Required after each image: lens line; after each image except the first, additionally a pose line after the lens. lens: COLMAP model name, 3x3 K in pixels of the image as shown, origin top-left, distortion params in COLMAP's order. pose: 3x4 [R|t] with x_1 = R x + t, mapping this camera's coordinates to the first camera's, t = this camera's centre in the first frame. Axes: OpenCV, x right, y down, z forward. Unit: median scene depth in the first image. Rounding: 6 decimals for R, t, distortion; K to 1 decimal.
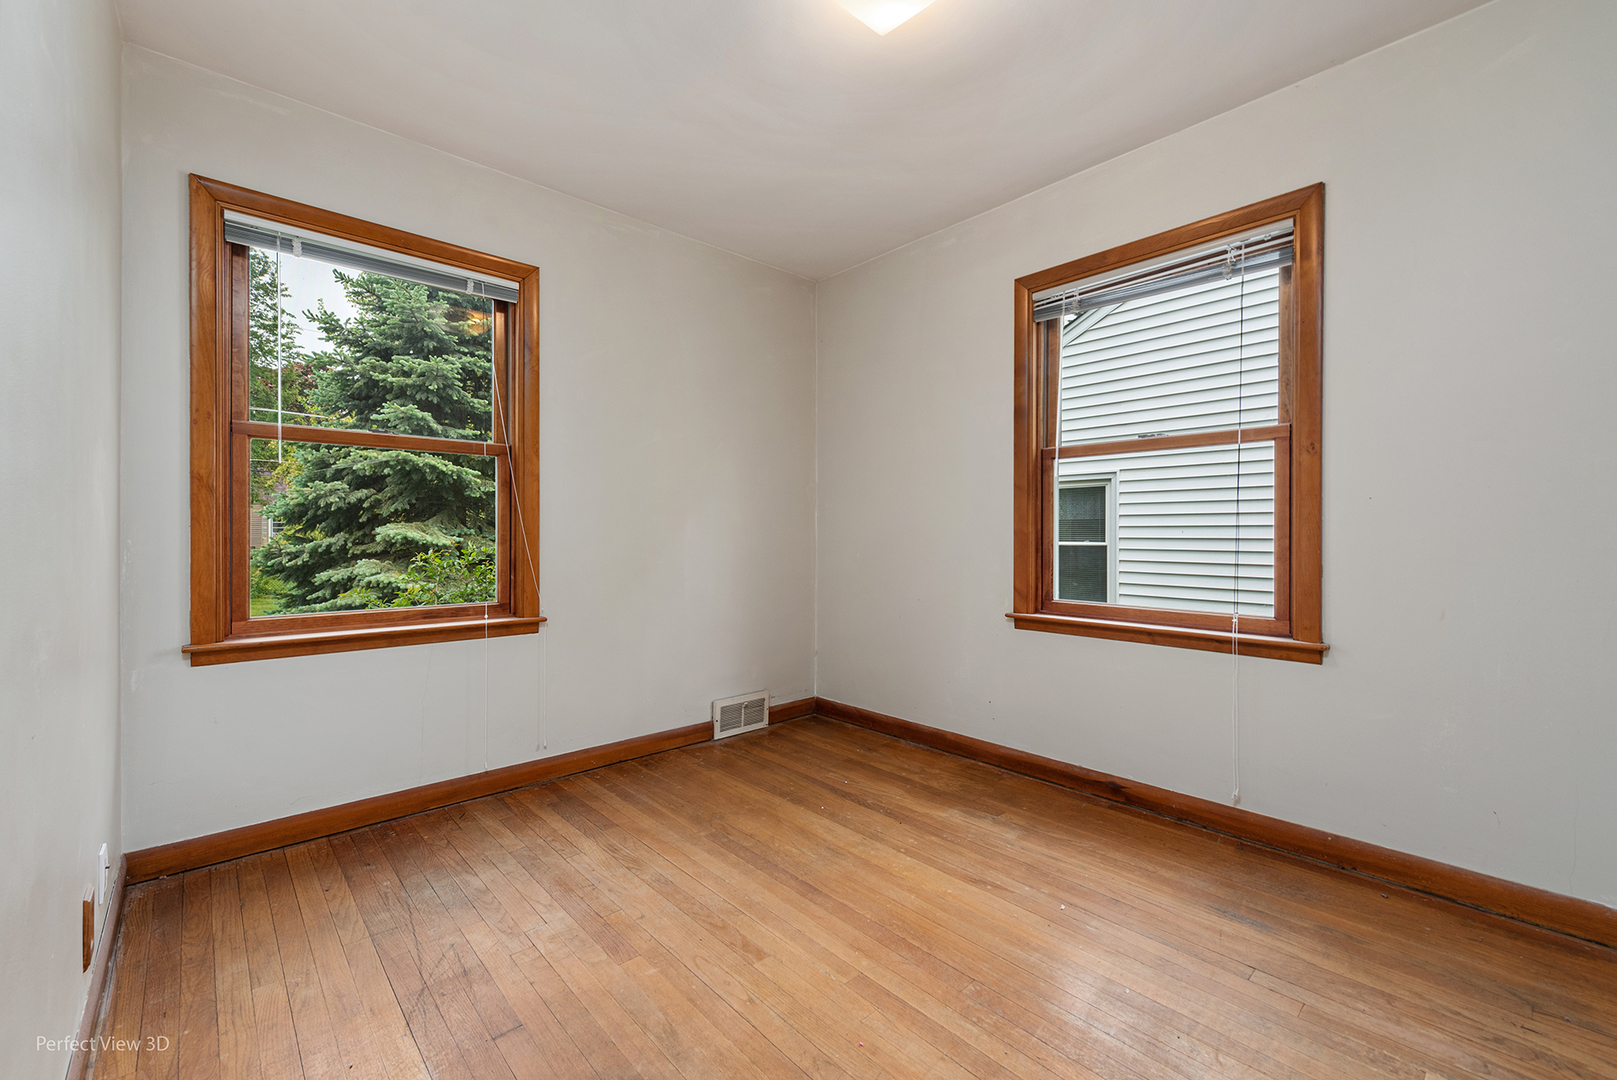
lens RADIAL K [[680.0, 0, 814.3], [0, 680.0, 533.3], [0, 0, 1]] dist [-0.001119, -0.000078]
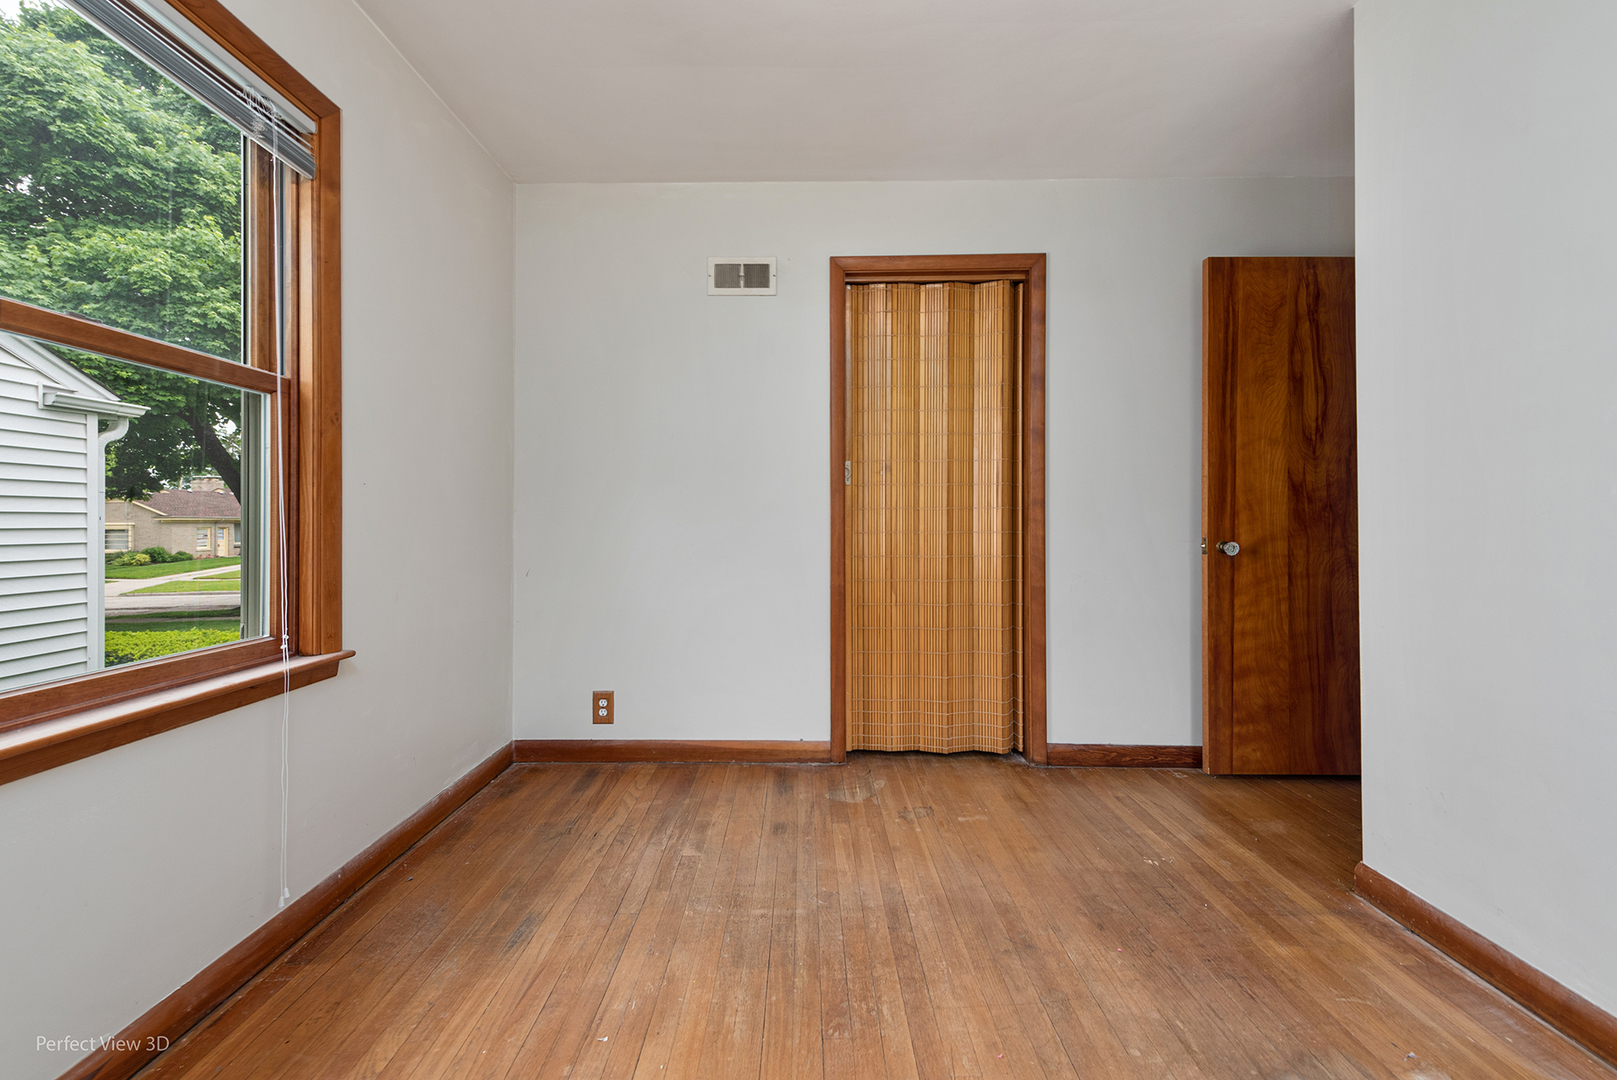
lens RADIAL K [[680.0, 0, 794.9], [0, 680.0, 526.3], [0, 0, 1]] dist [-0.001119, -0.000078]
pose [[-0.723502, -0.007406, 0.690282, -0.285329], [-0.000511, 0.999948, 0.010192, 0.001237], [-0.690322, 0.007021, -0.723468, 1.436735]]
